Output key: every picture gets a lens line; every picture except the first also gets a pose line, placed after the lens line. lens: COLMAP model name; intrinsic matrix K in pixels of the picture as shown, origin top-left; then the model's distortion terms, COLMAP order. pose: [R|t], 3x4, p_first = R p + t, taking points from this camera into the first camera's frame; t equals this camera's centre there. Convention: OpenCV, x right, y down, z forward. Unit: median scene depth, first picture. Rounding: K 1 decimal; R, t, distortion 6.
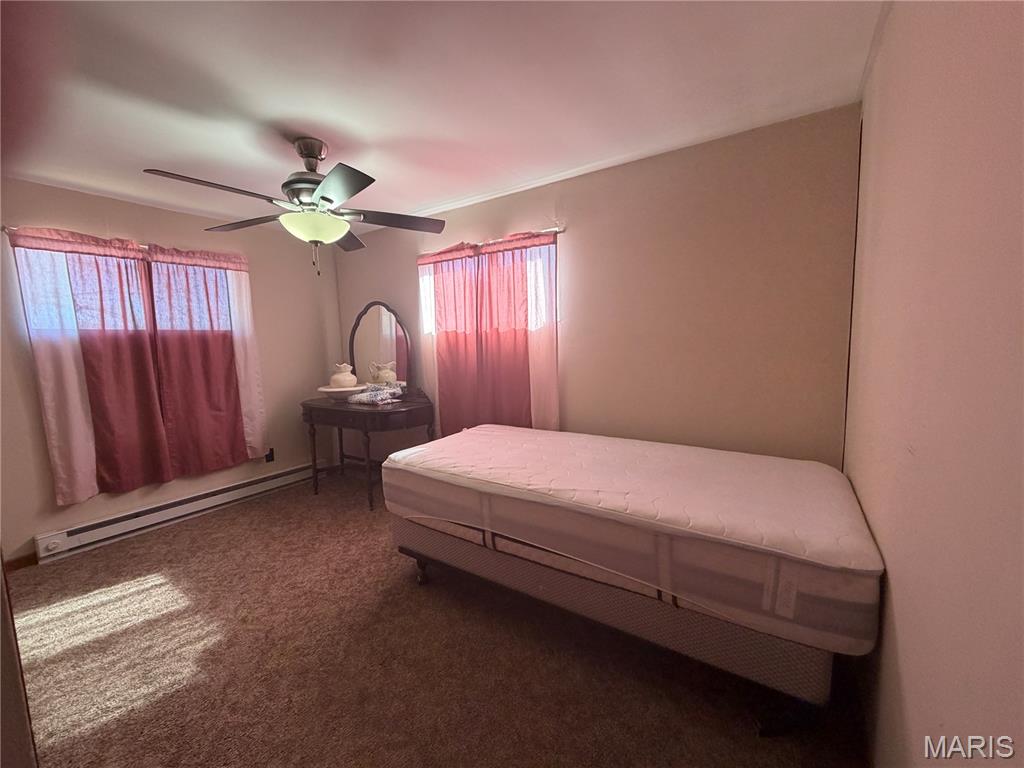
lens RADIAL K [[405.8, 0, 509.6], [0, 405.8, 384.5], [0, 0, 1]] dist [-0.000202, 0.000041]
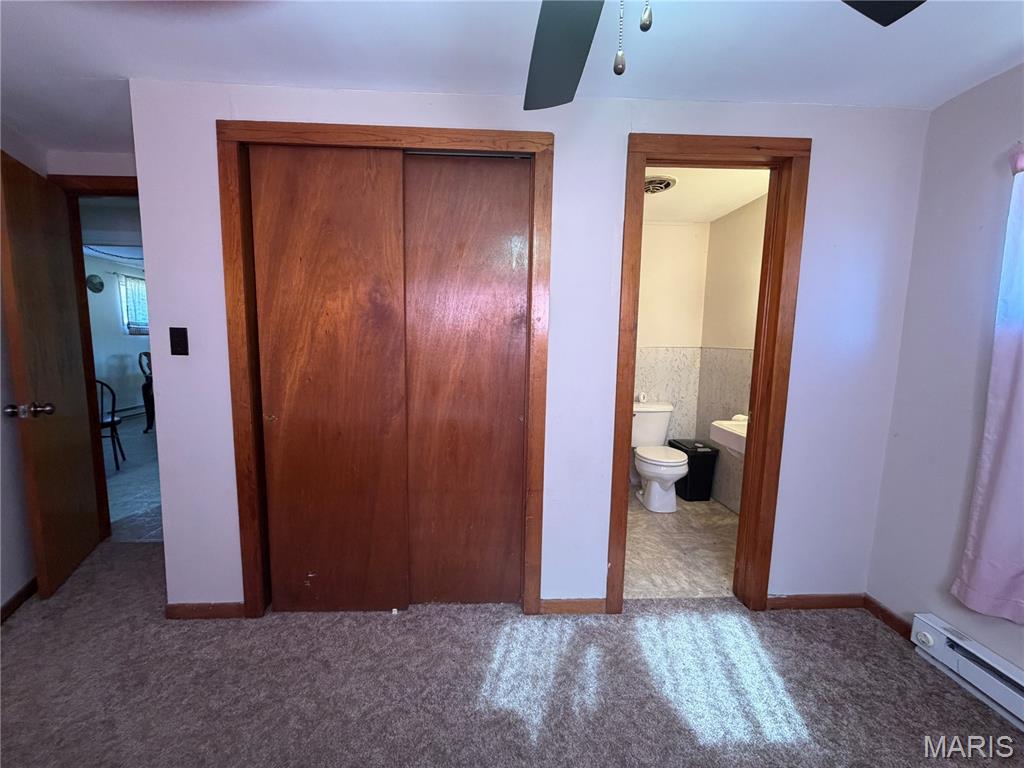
lens RADIAL K [[405.8, 0, 509.6], [0, 405.8, 384.5], [0, 0, 1]] dist [-0.000202, 0.000041]
pose [[-0.802688, 0.079855, -0.591029, -0.246544], [-0.058305, 0.975742, 0.211018, -0.127078], [0.593542, 0.203841, -0.778560, 1.172508]]
